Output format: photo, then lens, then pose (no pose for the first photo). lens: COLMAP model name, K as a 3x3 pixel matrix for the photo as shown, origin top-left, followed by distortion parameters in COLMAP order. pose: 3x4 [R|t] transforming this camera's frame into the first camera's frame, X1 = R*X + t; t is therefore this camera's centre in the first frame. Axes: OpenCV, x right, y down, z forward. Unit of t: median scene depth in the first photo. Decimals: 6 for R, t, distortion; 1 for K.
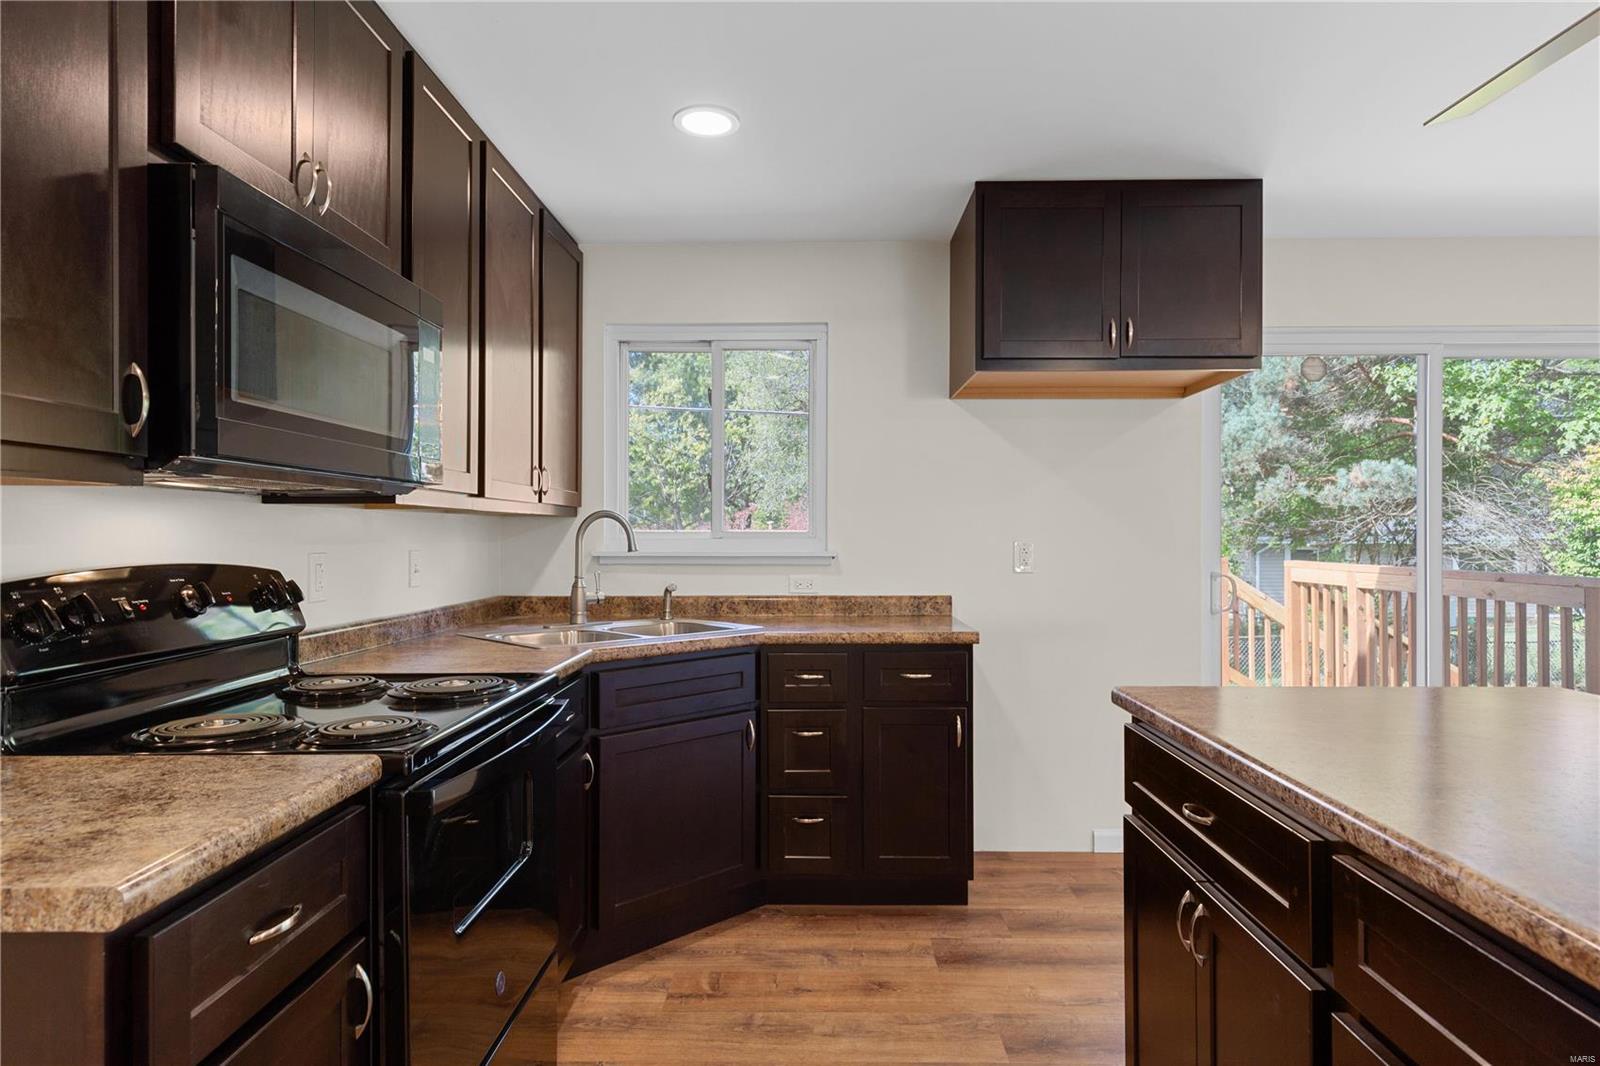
lens RADIAL K [[912.9, 0, 796.5], [0, 912.9, 531.4], [0, 0, 1]] dist [0.003373, 0.001053]
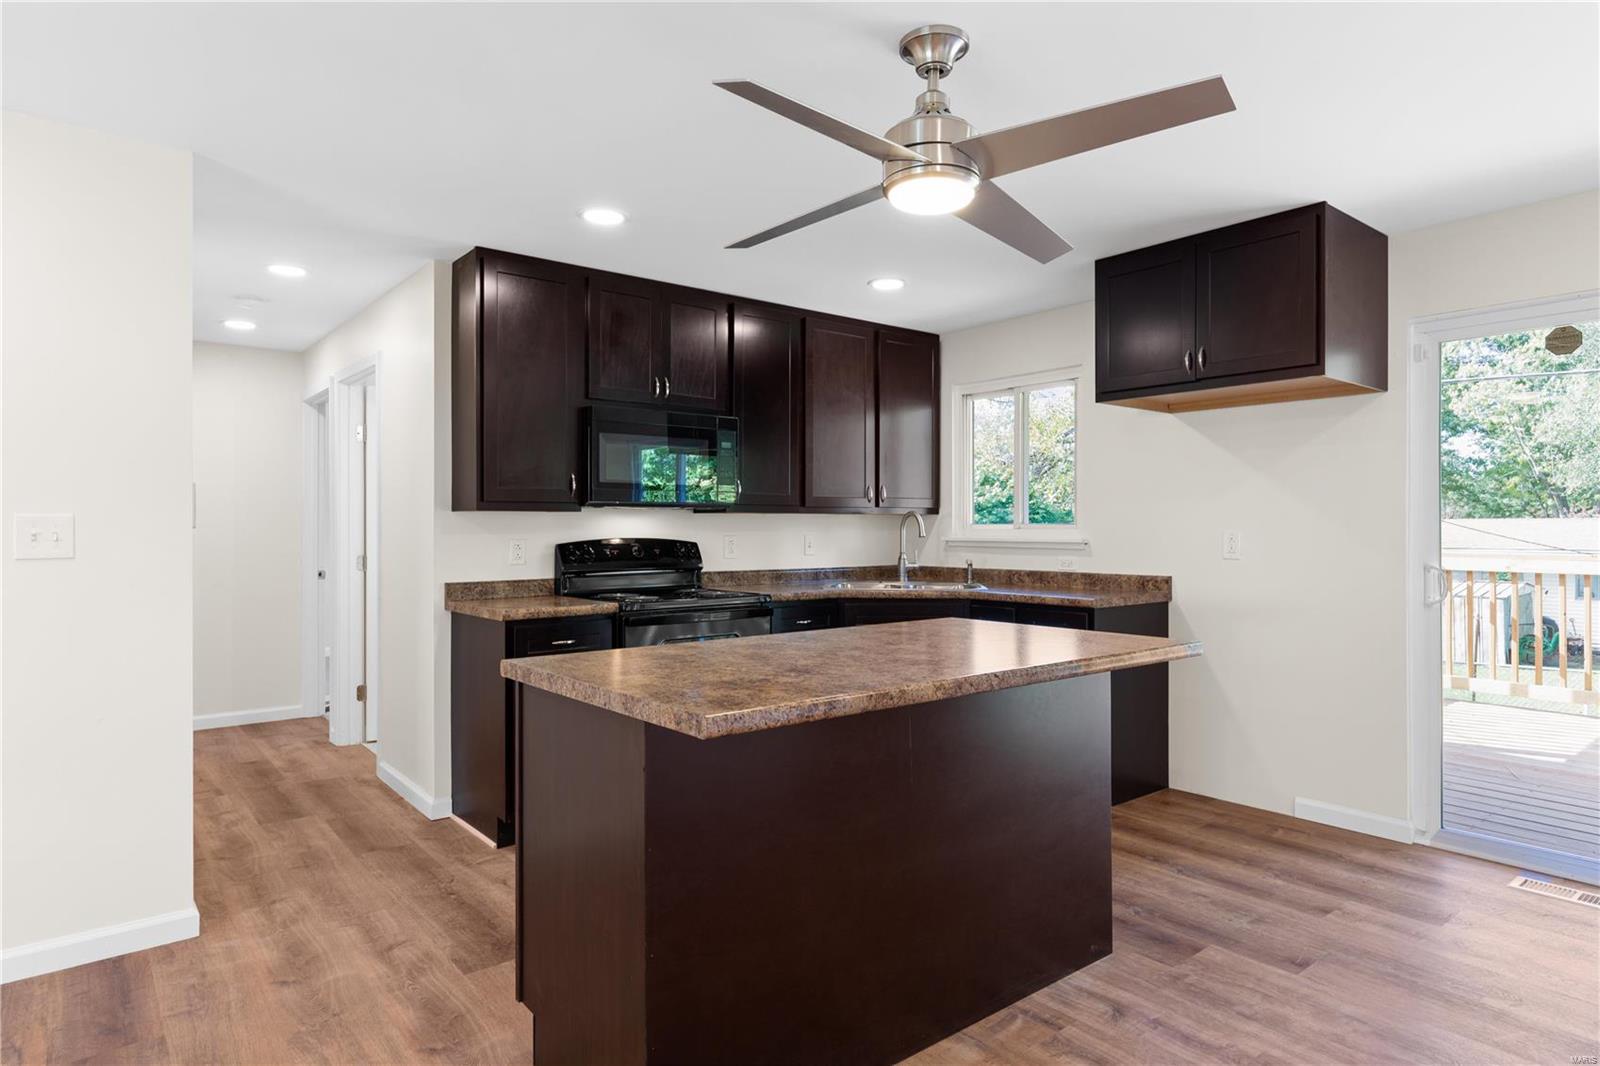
lens RADIAL K [[912.9, 0, 798.1], [0, 912.9, 524.7], [0, 0, 1]] dist [0.003373, 0.001053]
pose [[0.649286, -0.002139, -0.760542, 0.748669], [0.004292, 0.999990, 0.000851, -0.001040], [0.760532, -0.003817, 0.649289, -0.153833]]
